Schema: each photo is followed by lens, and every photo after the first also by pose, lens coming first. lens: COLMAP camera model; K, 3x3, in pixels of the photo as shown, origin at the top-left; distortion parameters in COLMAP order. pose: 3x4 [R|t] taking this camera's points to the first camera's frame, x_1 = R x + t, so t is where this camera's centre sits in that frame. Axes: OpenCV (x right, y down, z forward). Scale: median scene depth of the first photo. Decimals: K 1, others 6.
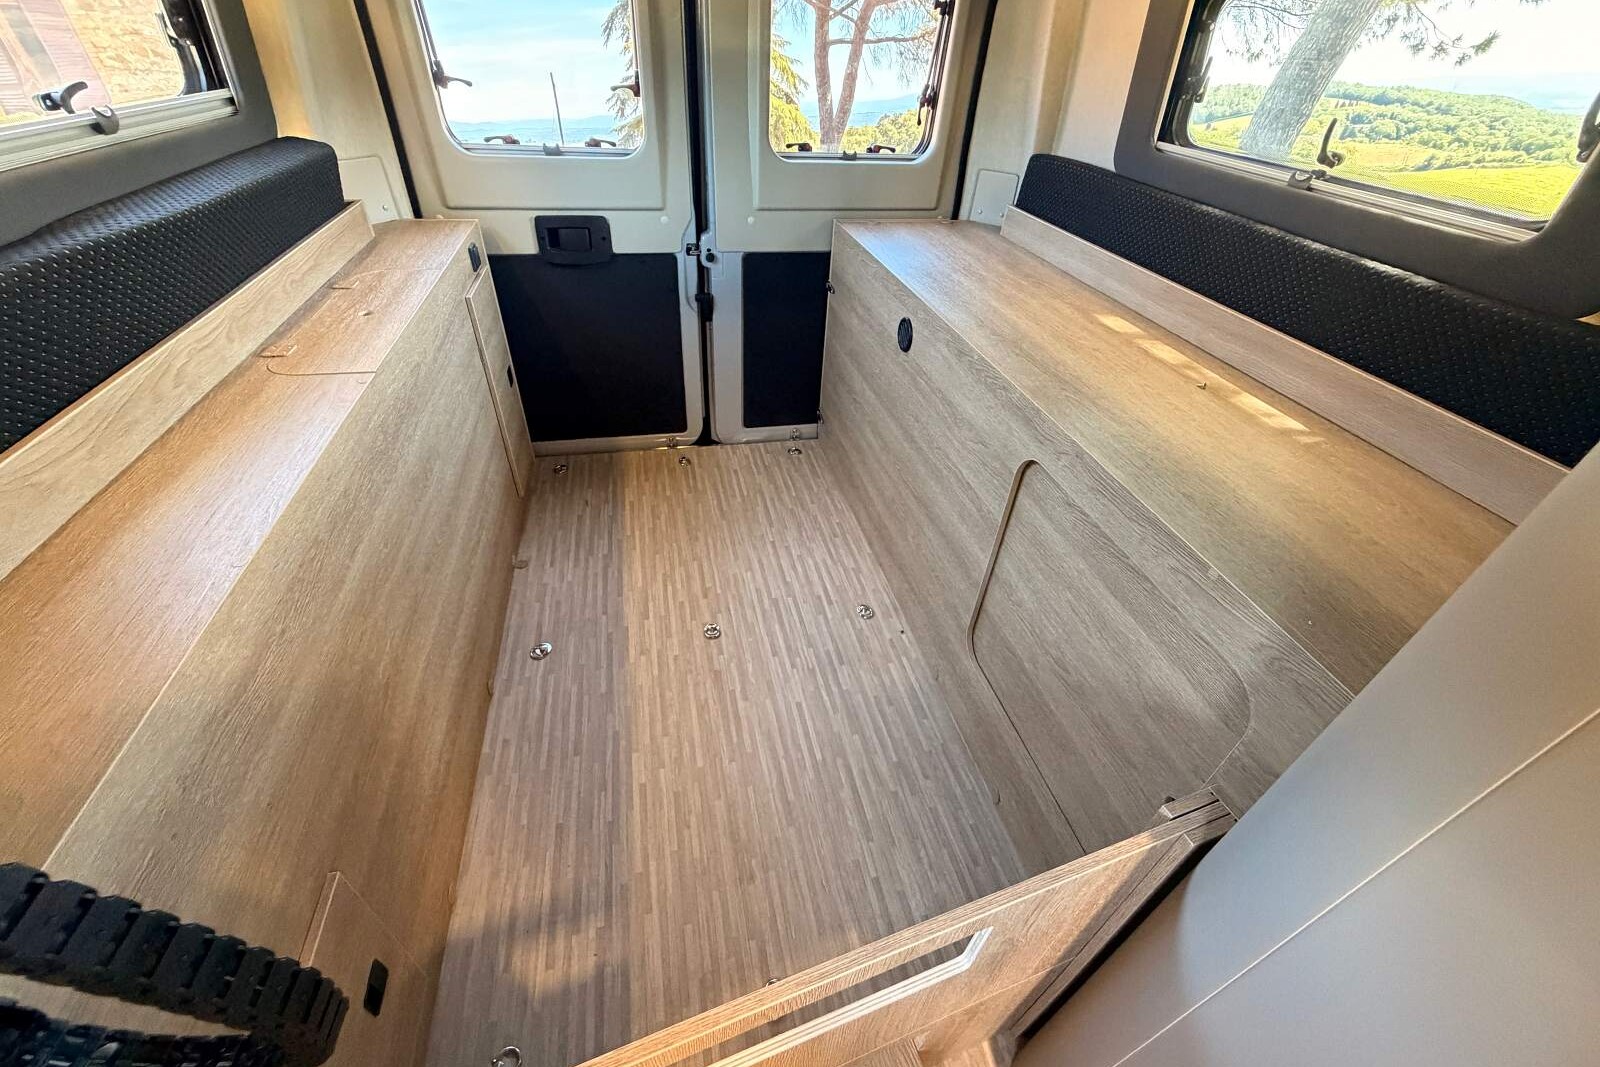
lens RADIAL K [[637.9, 0, 798.5], [0, 637.9, 530.5], [0, 0, 1]] dist [-0.000321, -0.000014]
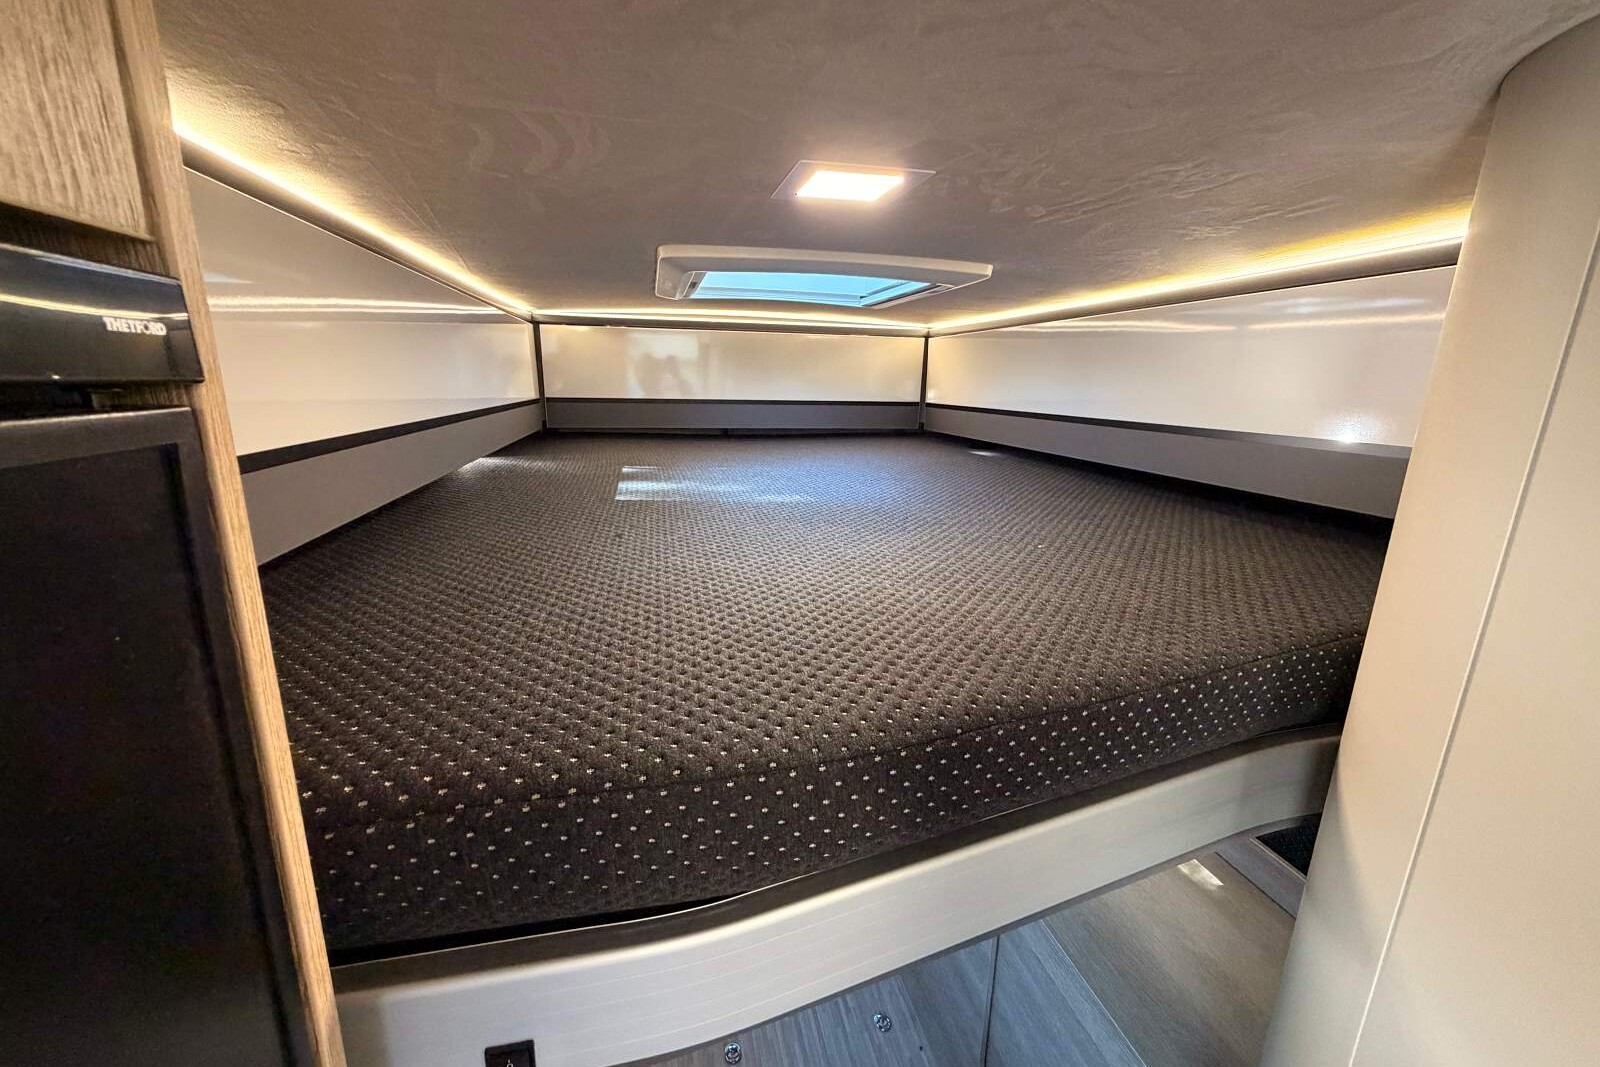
lens RADIAL K [[637.9, 0, 798.7], [0, 637.9, 535.0], [0, 0, 1]] dist [-0.000321, -0.000014]
pose [[0.999501, -0.031578, 0.000436, -0.005559], [0.028902, 0.909077, -0.415625, -0.164034], [0.012728, 0.415430, 0.909536, -0.254154]]
